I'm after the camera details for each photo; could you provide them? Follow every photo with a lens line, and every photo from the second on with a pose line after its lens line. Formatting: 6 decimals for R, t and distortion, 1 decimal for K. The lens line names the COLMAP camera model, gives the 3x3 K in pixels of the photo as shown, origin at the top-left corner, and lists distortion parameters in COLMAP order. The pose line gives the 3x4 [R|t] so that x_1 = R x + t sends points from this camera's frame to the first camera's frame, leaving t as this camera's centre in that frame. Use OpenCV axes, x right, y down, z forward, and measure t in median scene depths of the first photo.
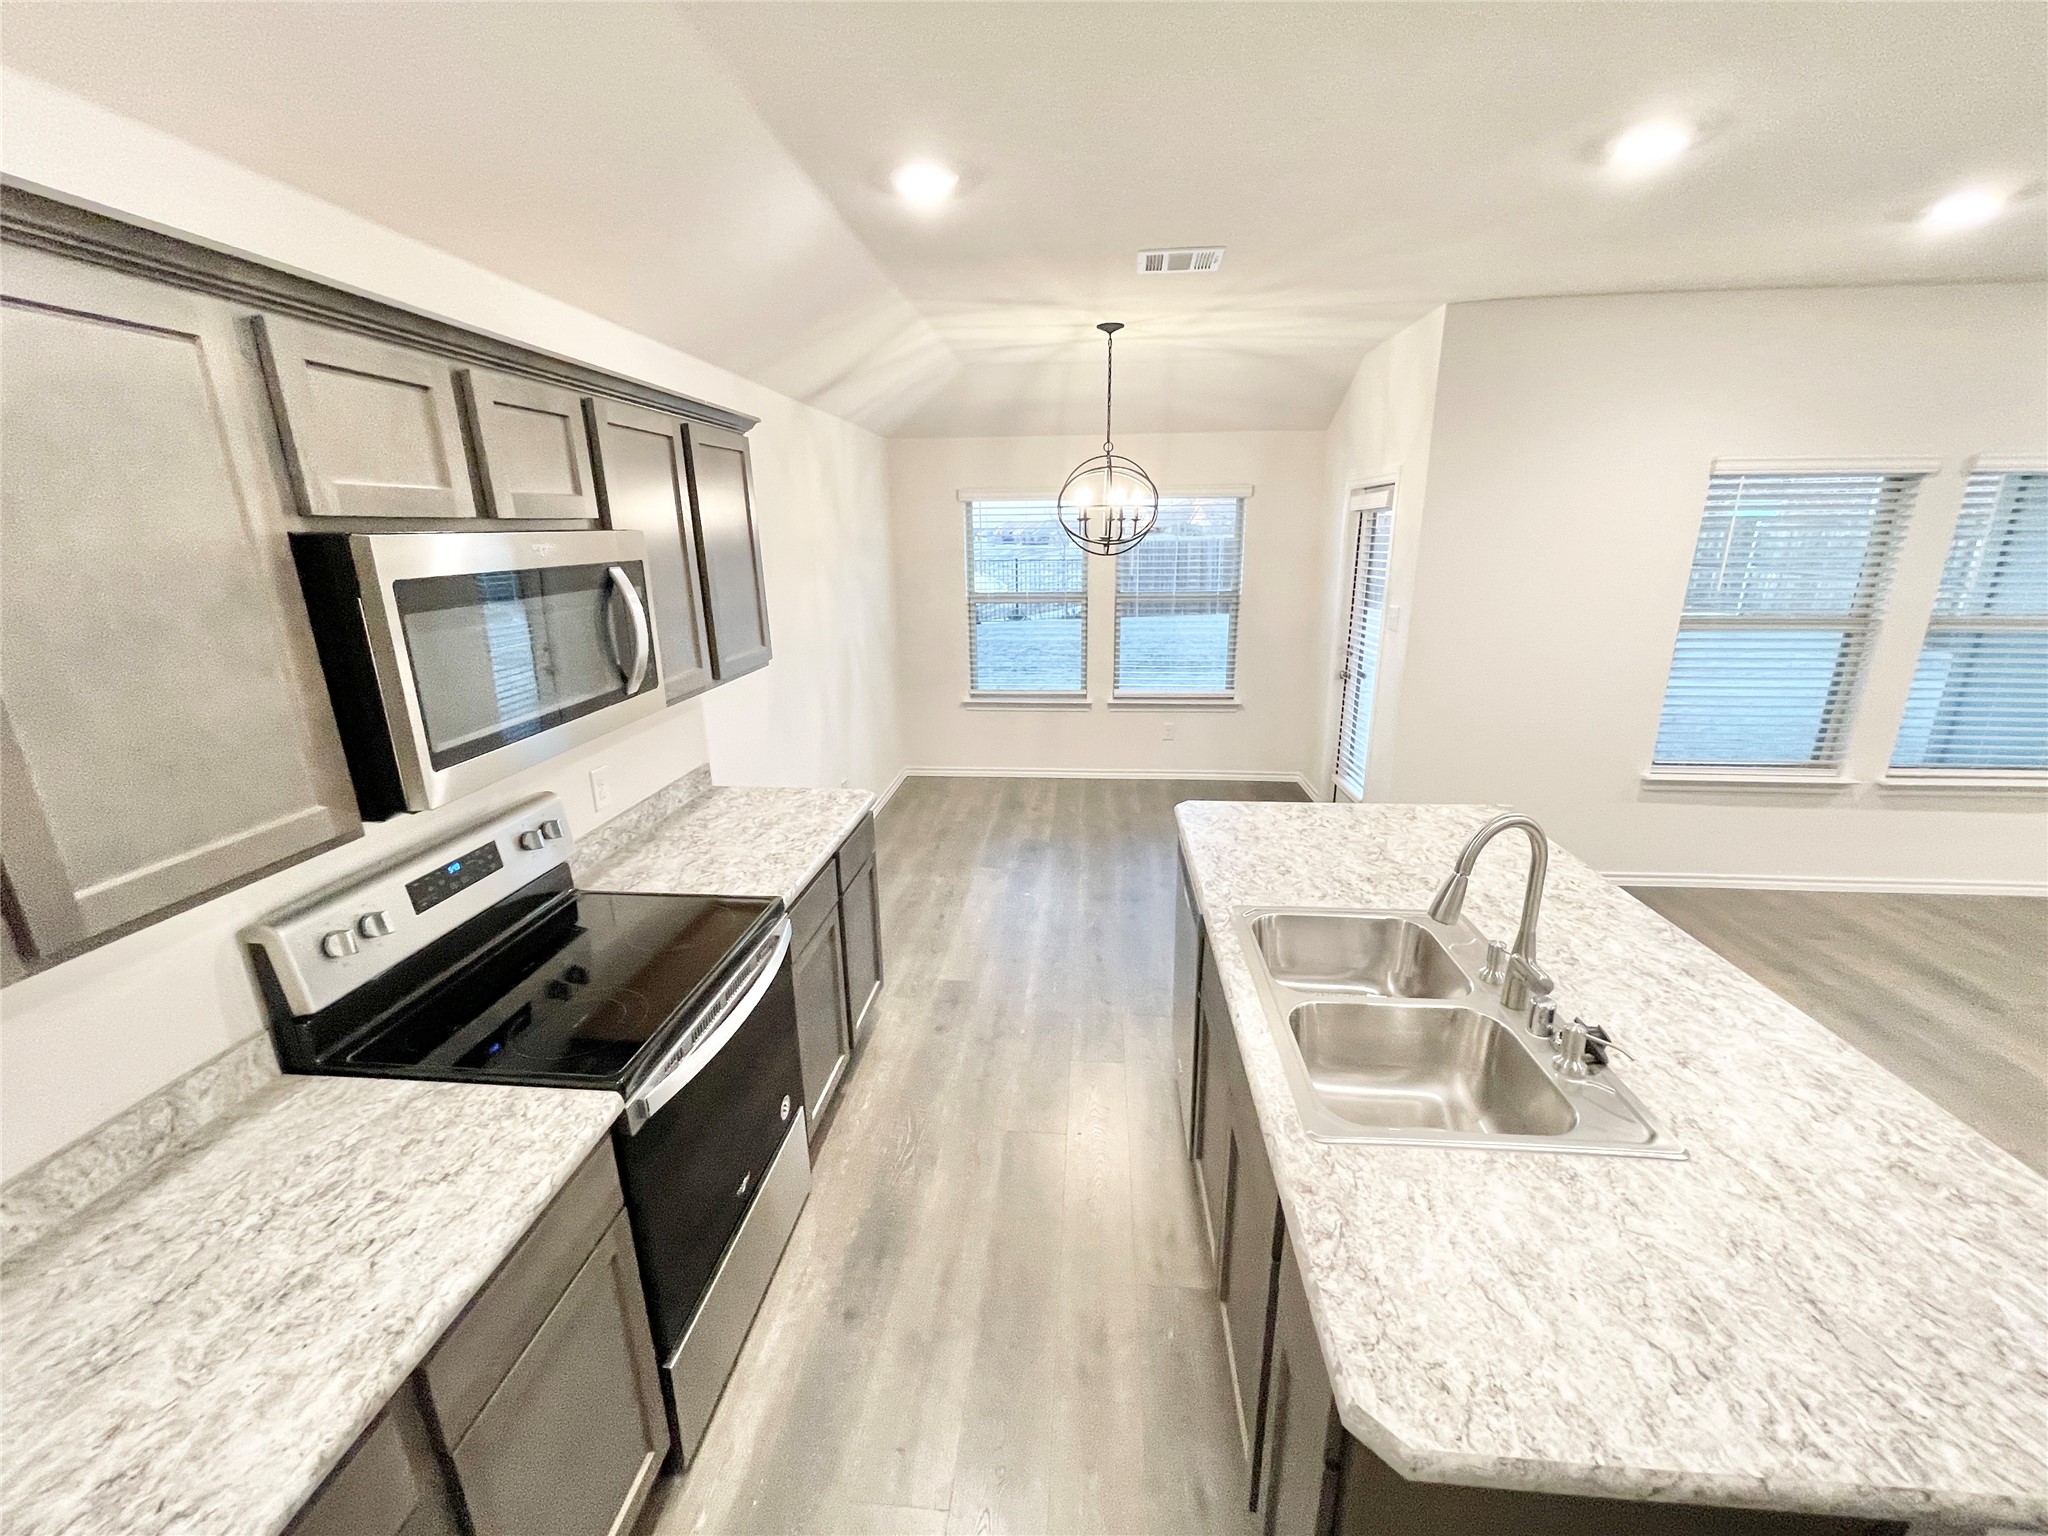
lens RADIAL K [[834.0, 0, 1016.5], [0, 834.0, 771.5], [0, 0, 1]] dist [-0.001185, -0.000241]
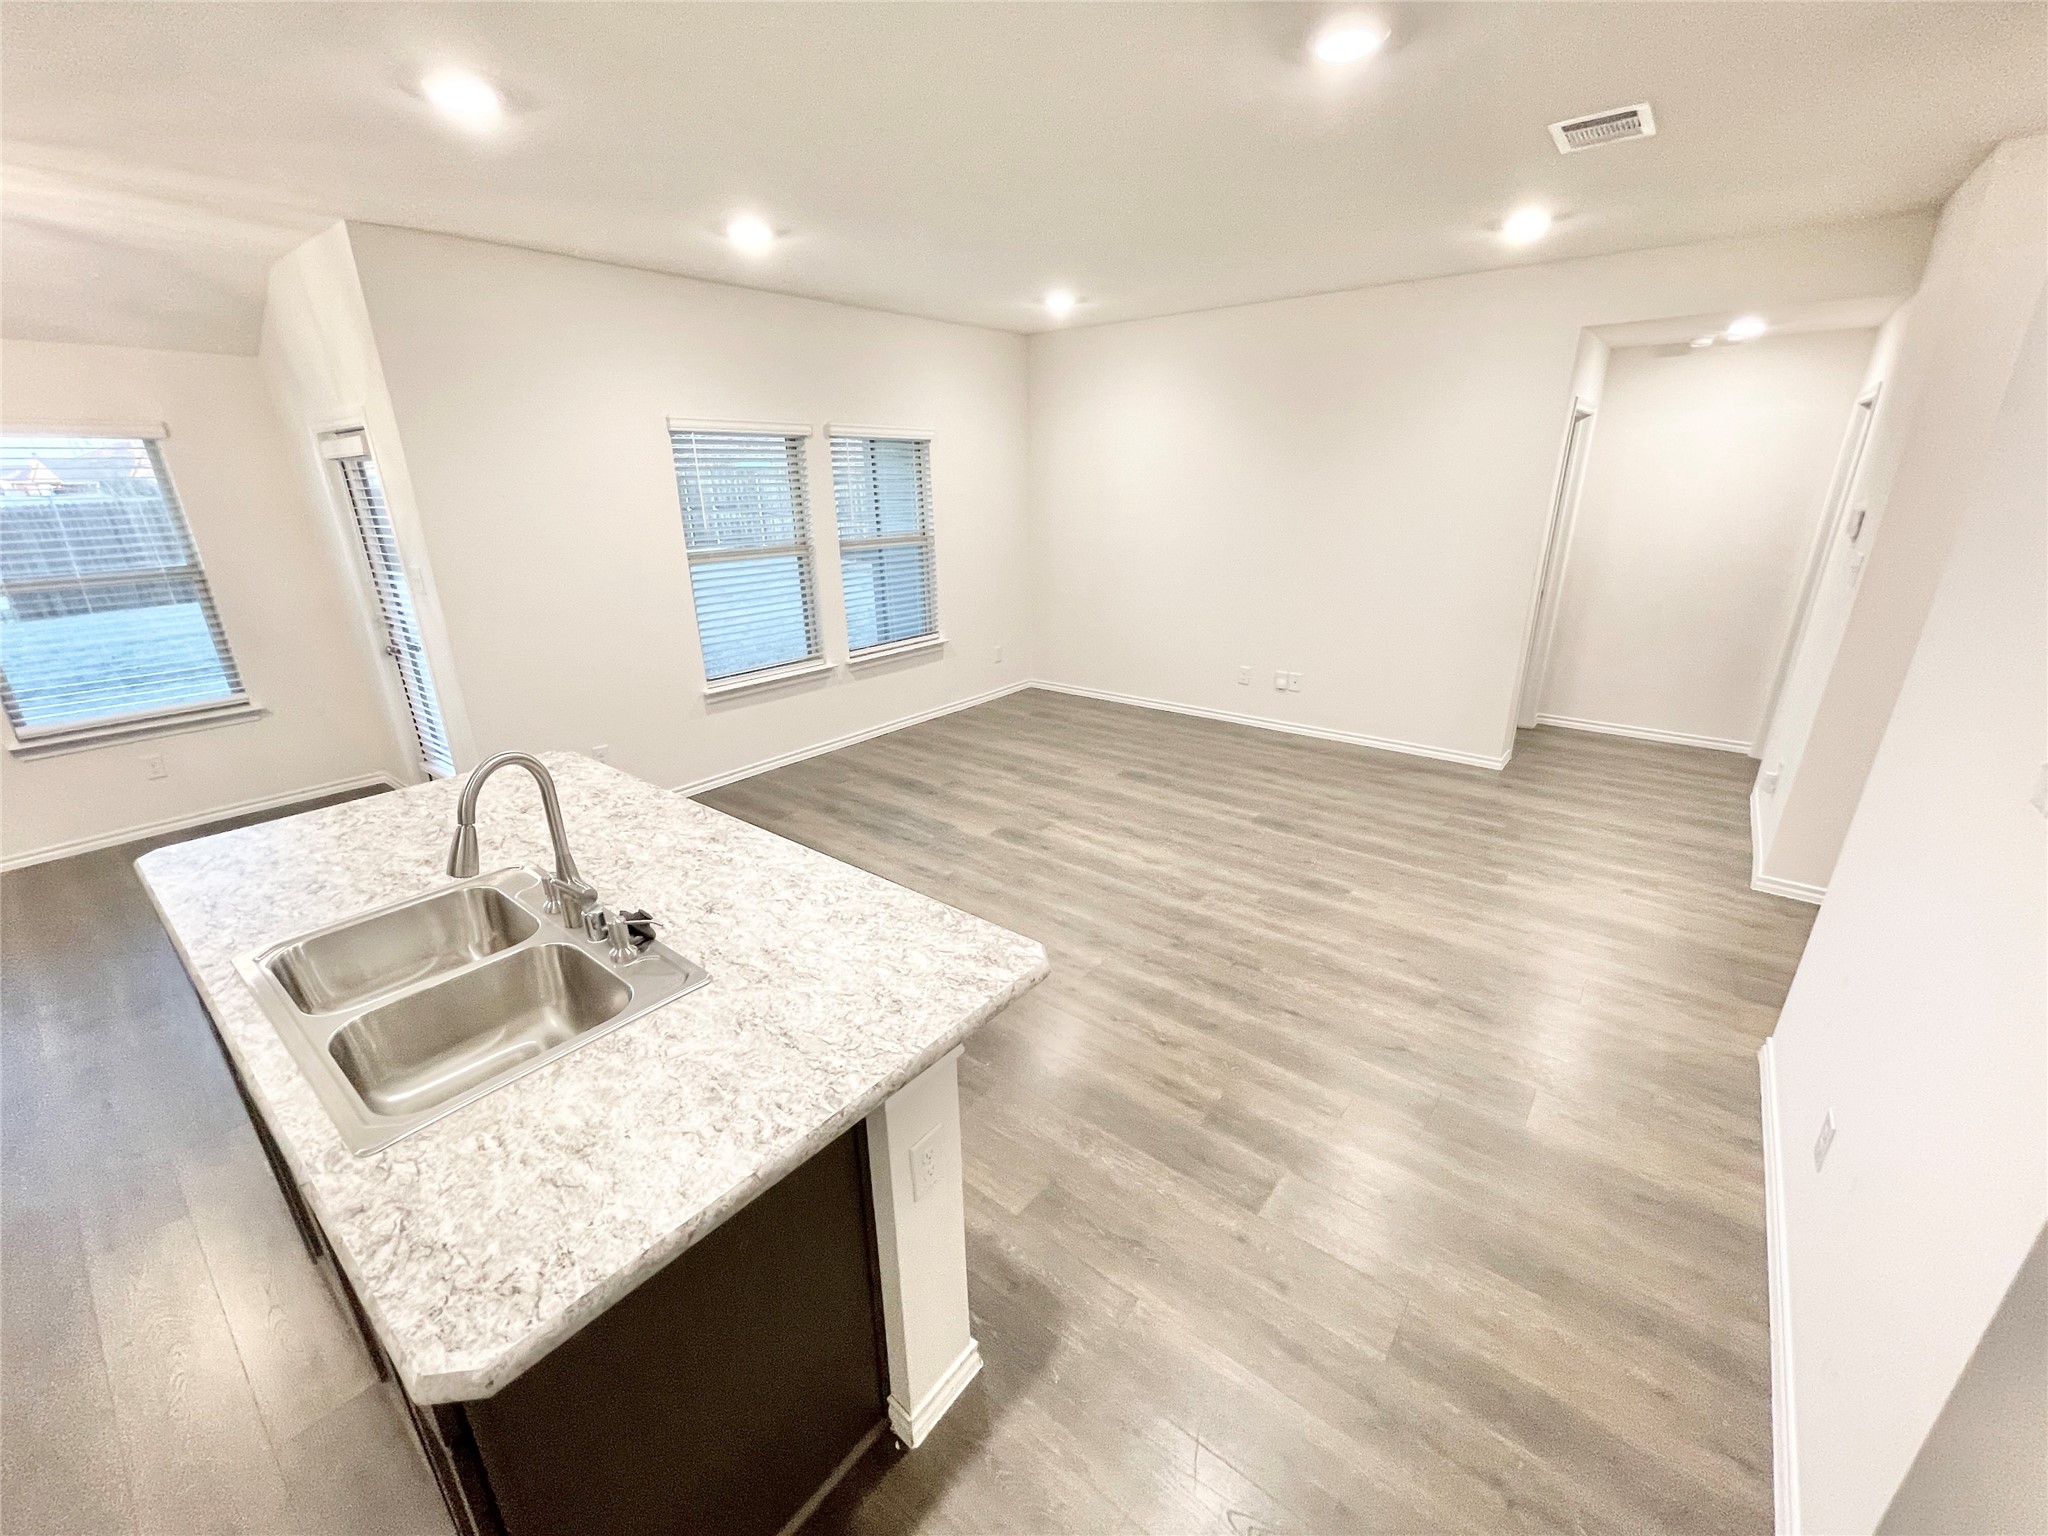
lens RADIAL K [[834.0, 0, 1016.5], [0, 834.0, 771.5], [0, 0, 1]] dist [-0.001185, -0.000241]
pose [[0.557394, -0.278764, 0.782050, 0.124142], [0.239099, 0.955938, 0.170333, 0.044357], [-0.795075, 0.092045, 0.599487, -0.110733]]
